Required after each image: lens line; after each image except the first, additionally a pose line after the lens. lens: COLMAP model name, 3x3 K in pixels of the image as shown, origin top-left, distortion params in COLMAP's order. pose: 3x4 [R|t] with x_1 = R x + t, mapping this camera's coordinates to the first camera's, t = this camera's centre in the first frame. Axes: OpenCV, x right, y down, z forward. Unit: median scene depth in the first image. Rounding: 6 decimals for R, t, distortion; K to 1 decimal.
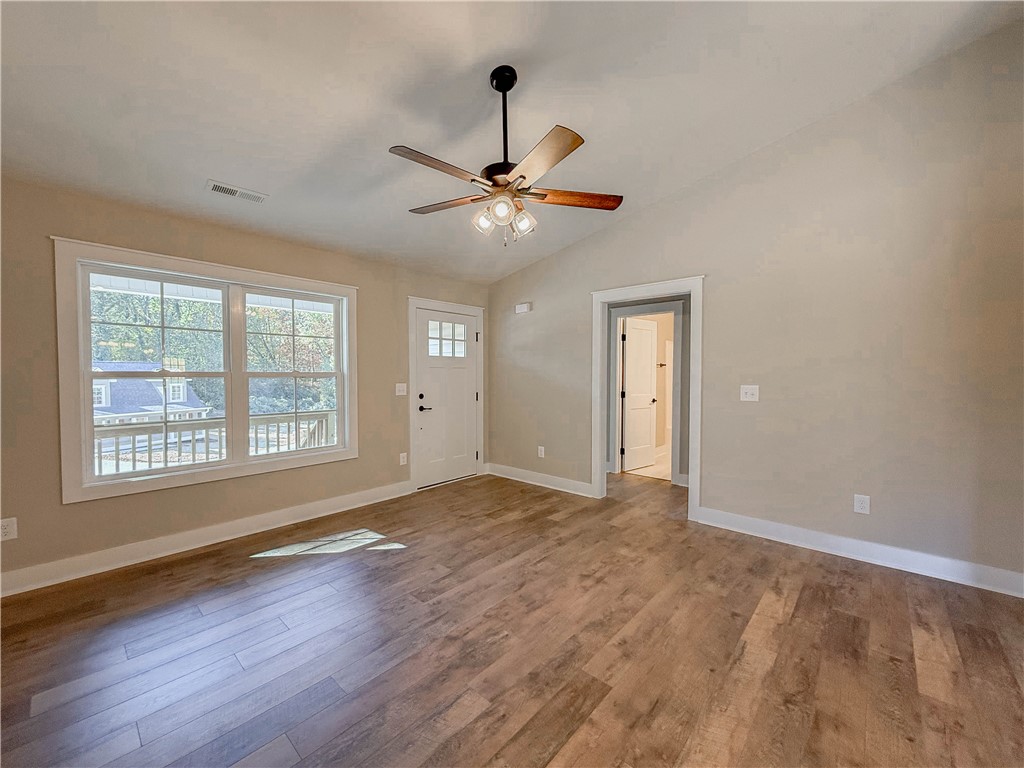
lens RADIAL K [[408.0, 0, 509.6], [0, 408.0, 385.4], [0, 0, 1]] dist [-0.000264, 0.000122]
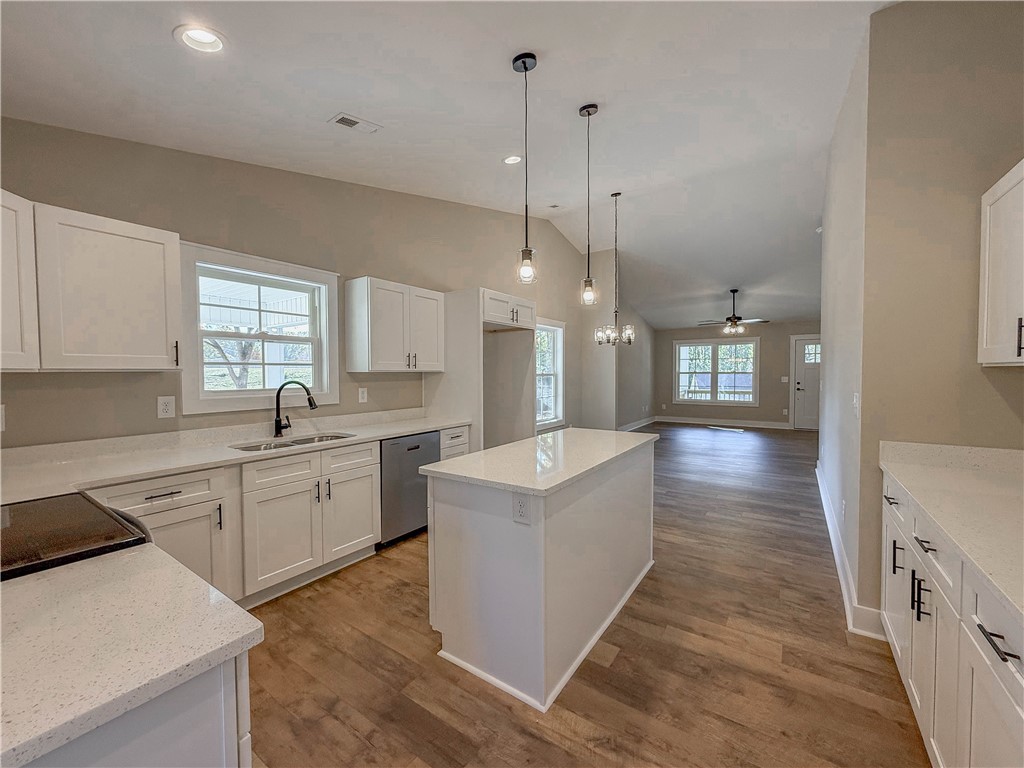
lens RADIAL K [[408.0, 0, 509.6], [0, 408.0, 385.4], [0, 0, 1]] dist [-0.000264, 0.000122]
pose [[0.127613, 0.030674, -0.991350, 2.259098], [-0.022702, 0.999350, 0.028000, 0.018819], [0.991564, 0.018932, 0.128227, -0.960010]]
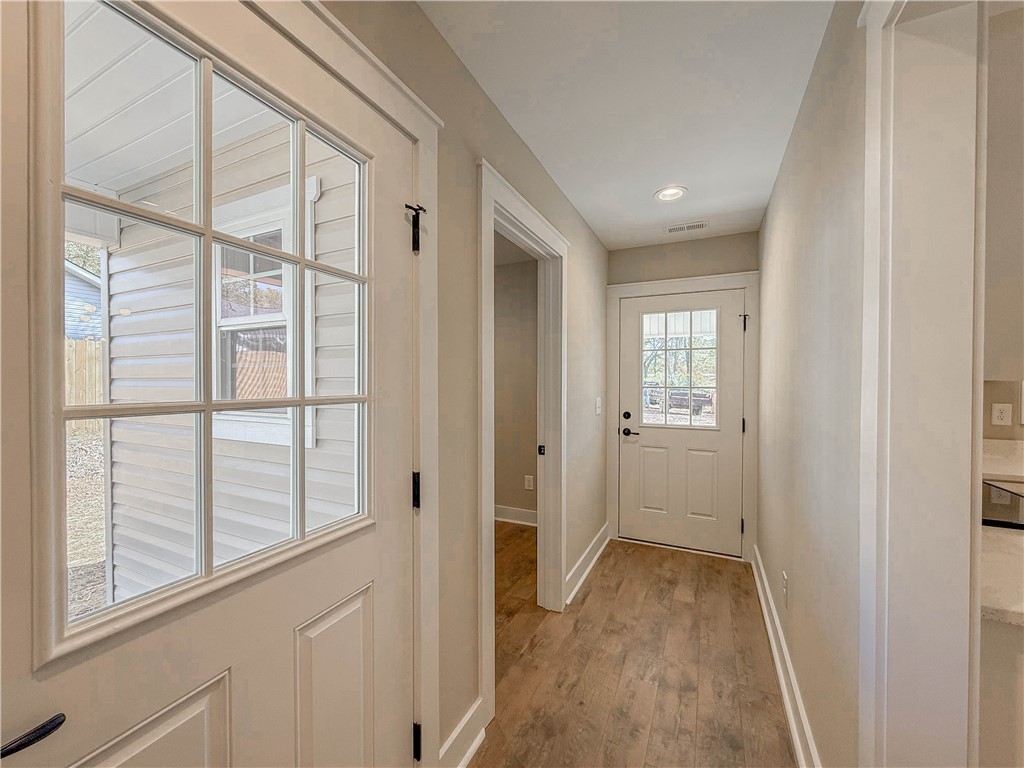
lens RADIAL K [[408.0, 0, 509.6], [0, 408.0, 385.4], [0, 0, 1]] dist [-0.000264, 0.000122]
pose [[-0.960465, 0.004215, -0.278370, 2.513489], [-0.007613, 0.999114, 0.041394, 0.016720], [0.278298, 0.041876, -0.959582, -1.024316]]
